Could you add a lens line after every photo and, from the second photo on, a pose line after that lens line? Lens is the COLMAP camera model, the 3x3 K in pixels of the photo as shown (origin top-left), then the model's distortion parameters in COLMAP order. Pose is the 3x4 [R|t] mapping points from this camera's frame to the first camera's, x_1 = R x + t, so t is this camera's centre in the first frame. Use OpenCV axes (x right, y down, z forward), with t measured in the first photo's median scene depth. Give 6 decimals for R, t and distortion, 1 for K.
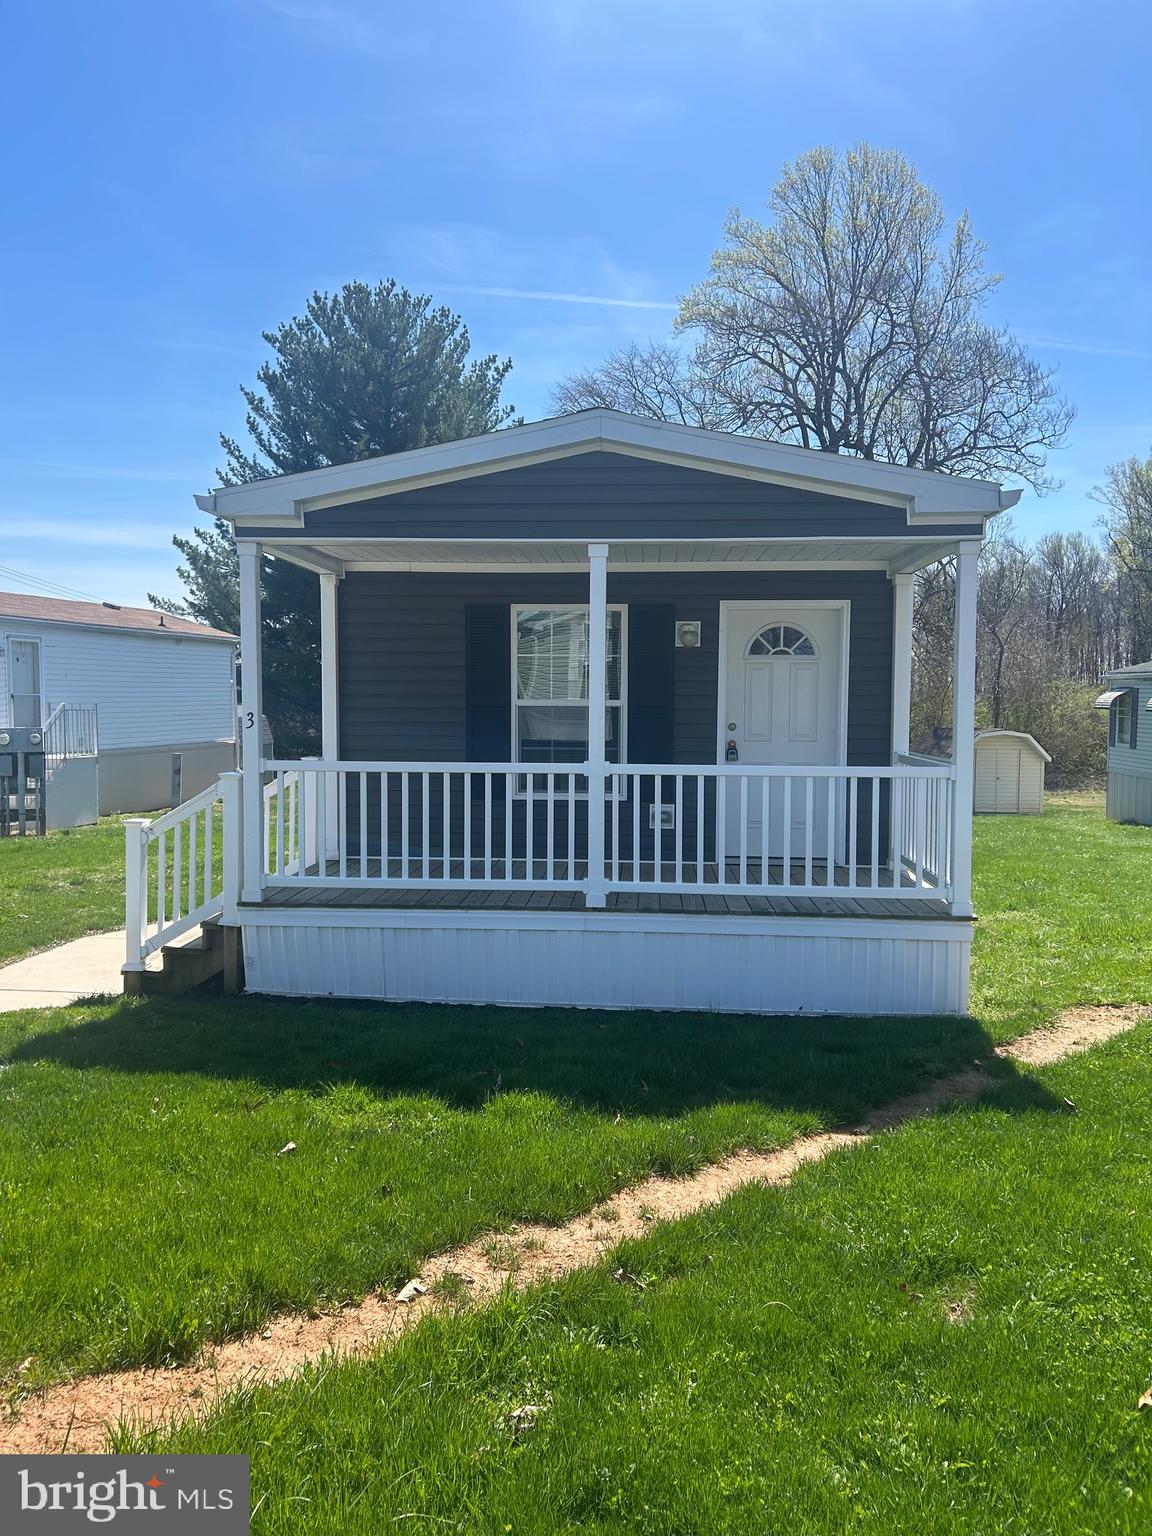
lens RADIAL K [[1151.5, 0, 571.7], [0, 1151.5, 766.7], [0, 0, 1]] dist [0.064906, -0.076359]
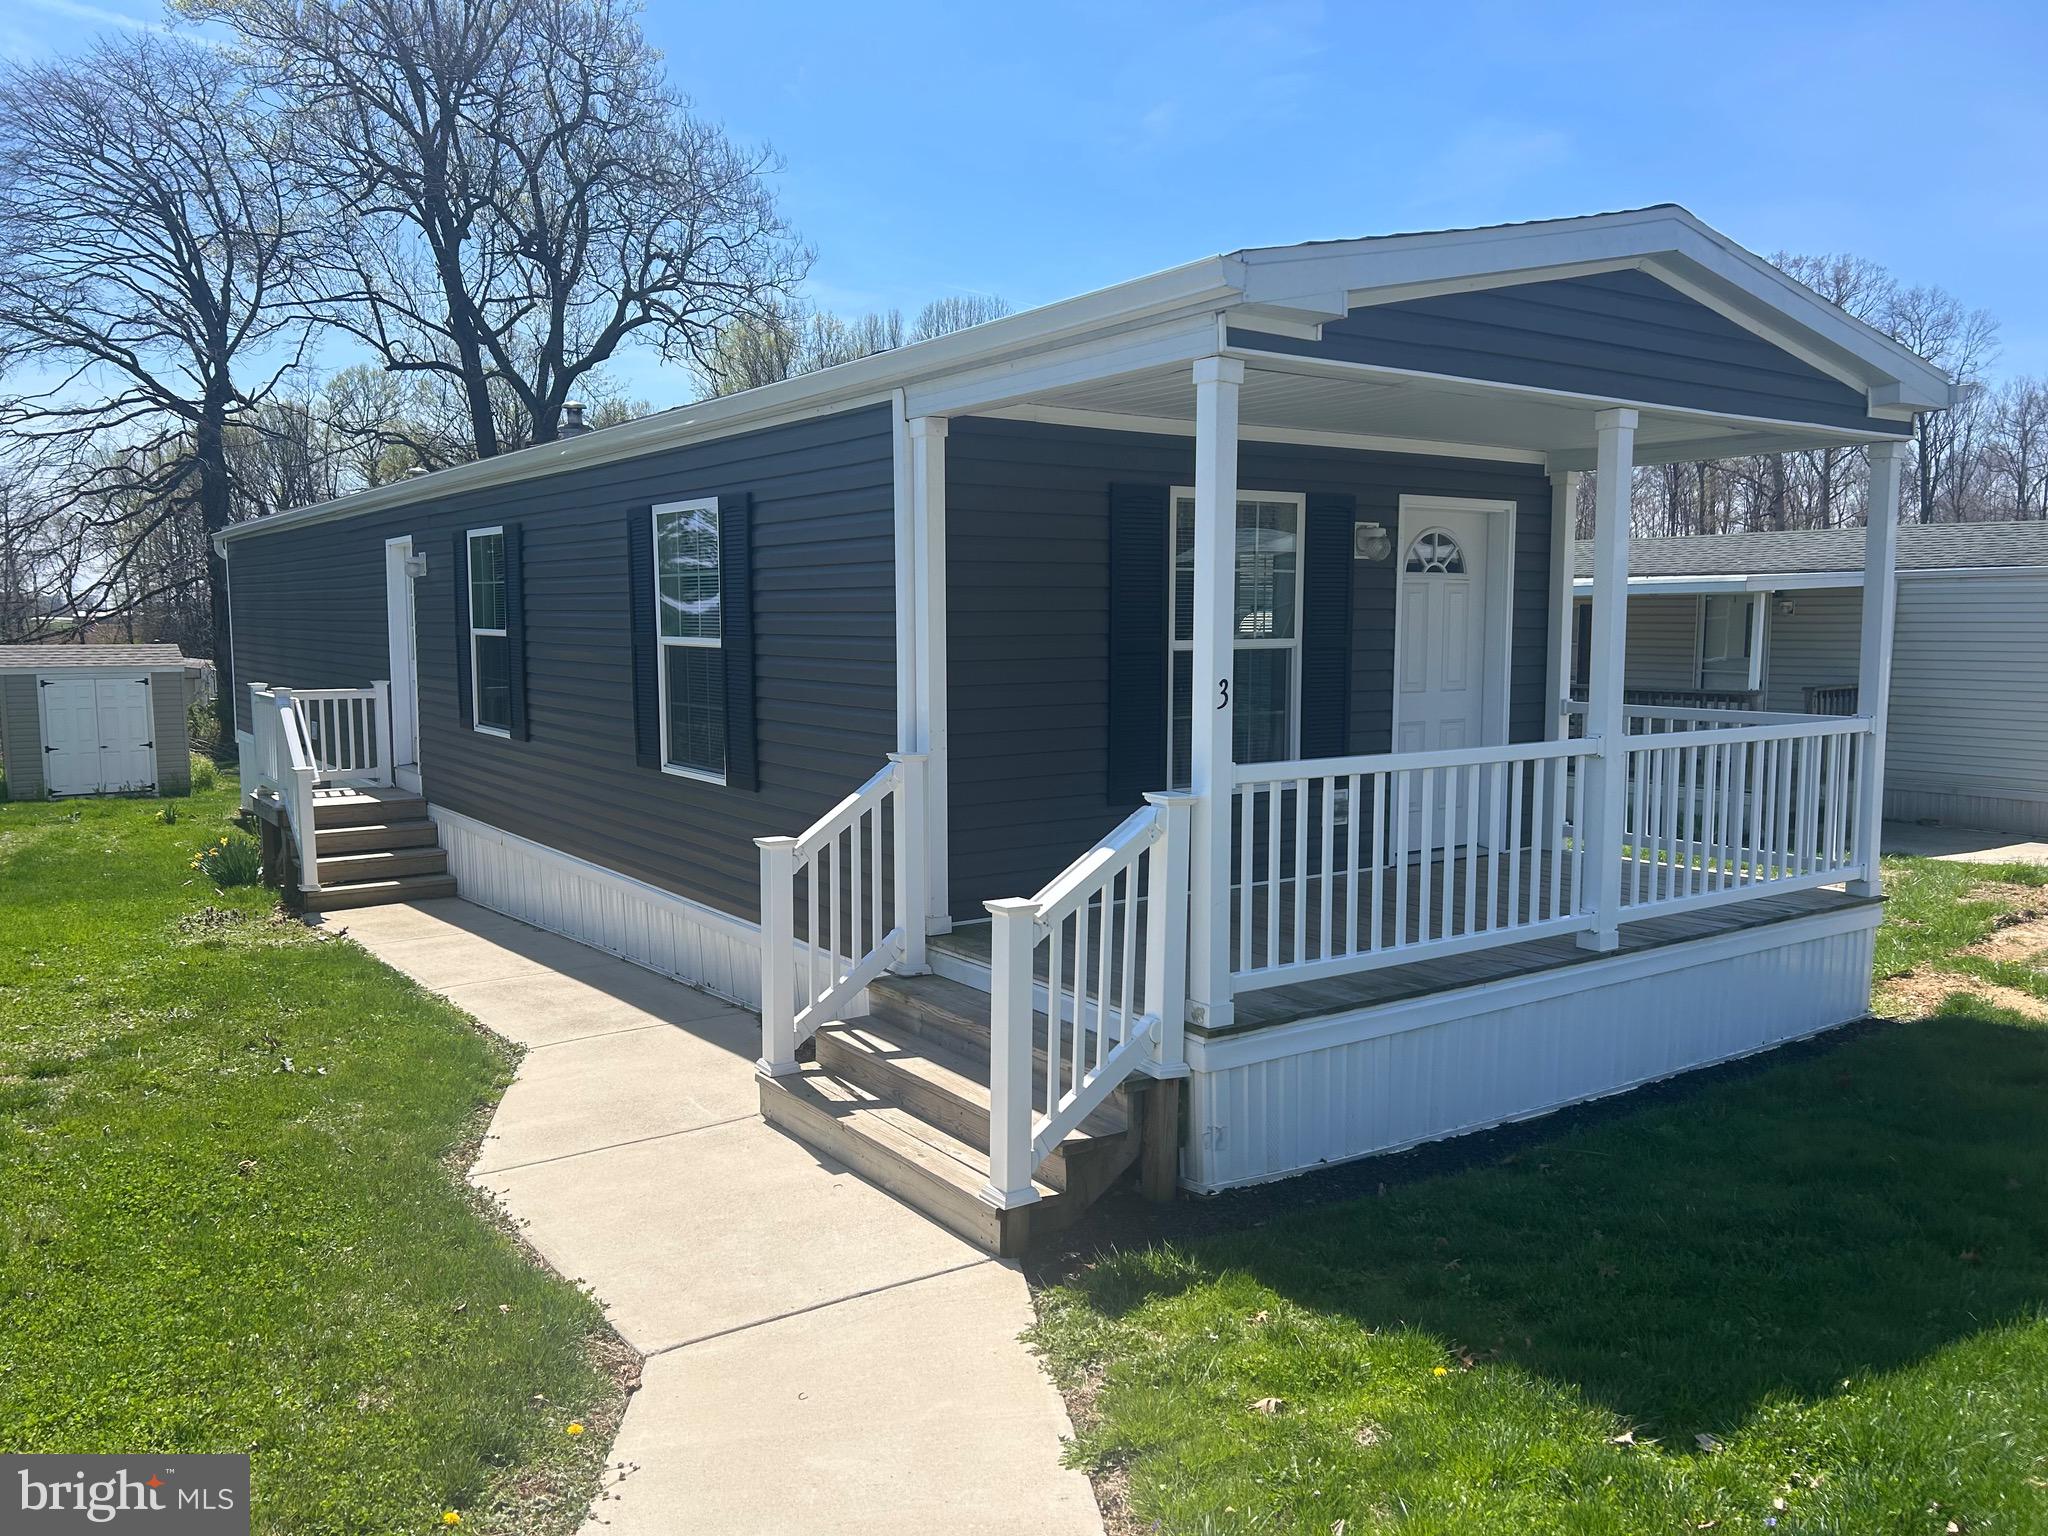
lens RADIAL K [[1535.3, 0, 1003.2], [0, 1535.3, 762.0], [0, 0, 1]] dist [0.064906, -0.076359]
pose [[0.773426, -0.064435, 0.630603, -0.644252], [0.040823, 0.997818, 0.051888, -0.038658], [-0.632570, -0.014388, 0.774369, 0.409413]]
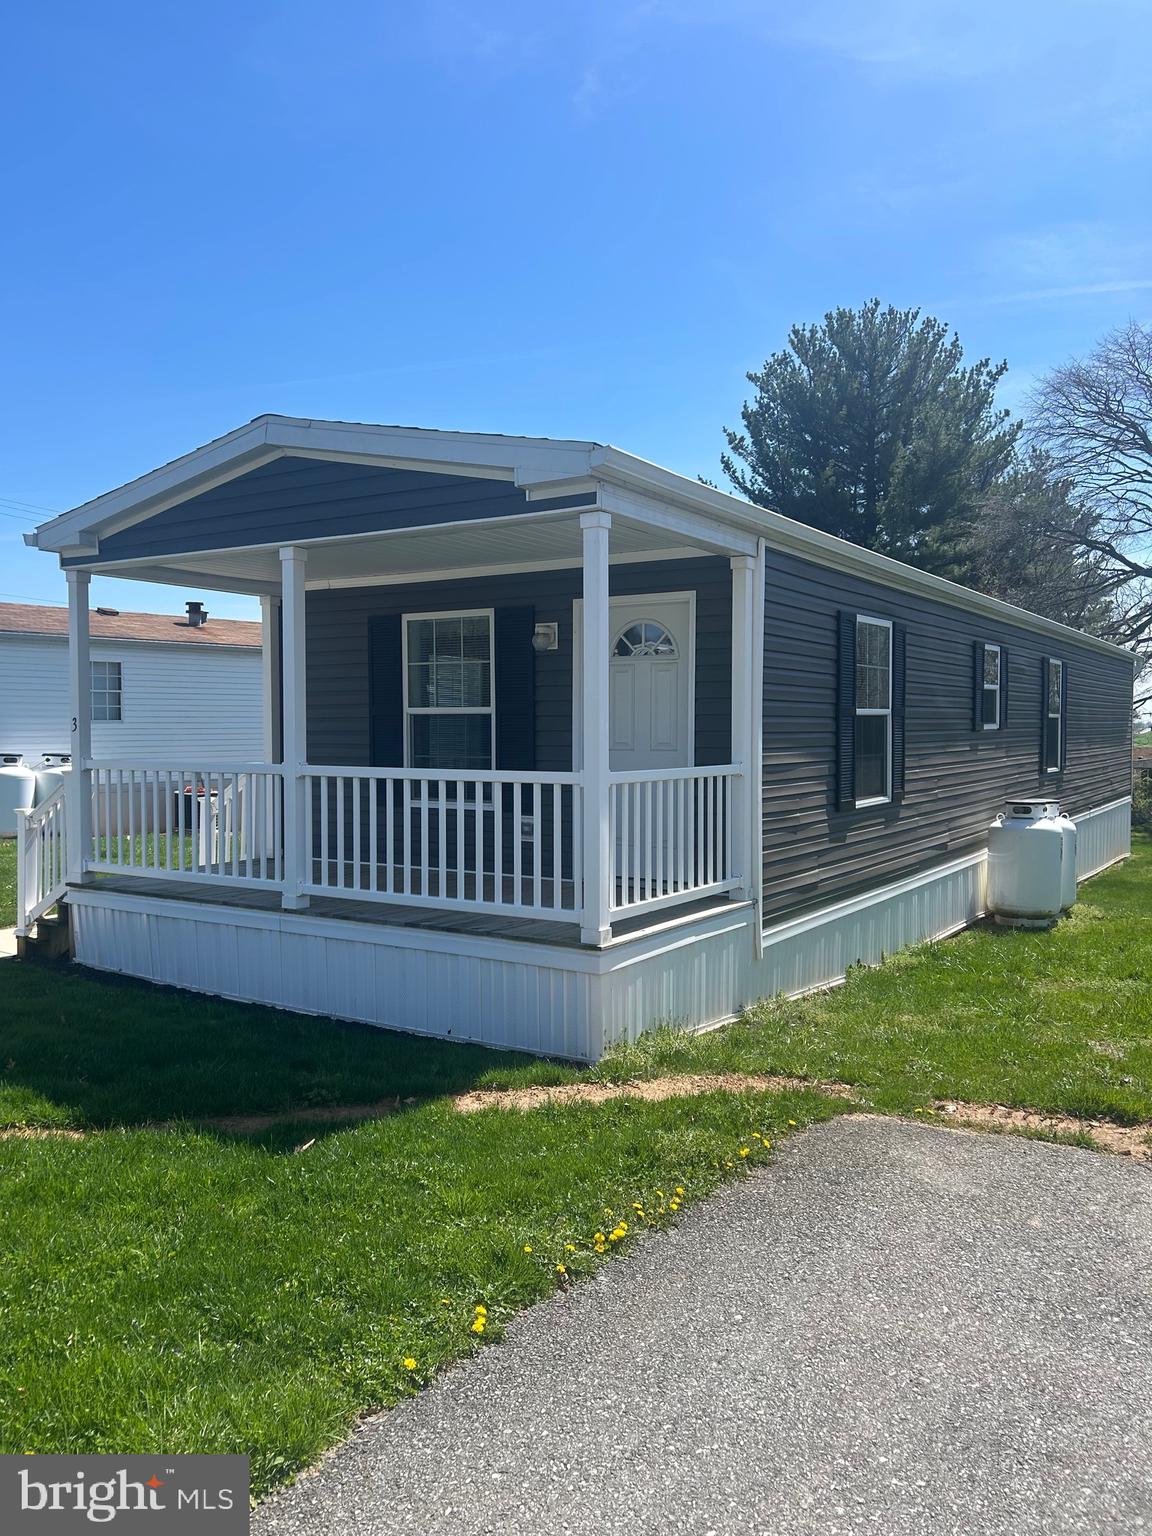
lens RADIAL K [[1151.5, 0, 582.1], [0, 1151.5, 763.9], [0, 0, 1]] dist [0.064906, -0.076359]
pose [[0.884161, 0.012615, -0.467011, 0.553588], [-0.026364, 0.999390, -0.022916, 0.011024], [0.466437, 0.032574, 0.883954, 0.179650]]
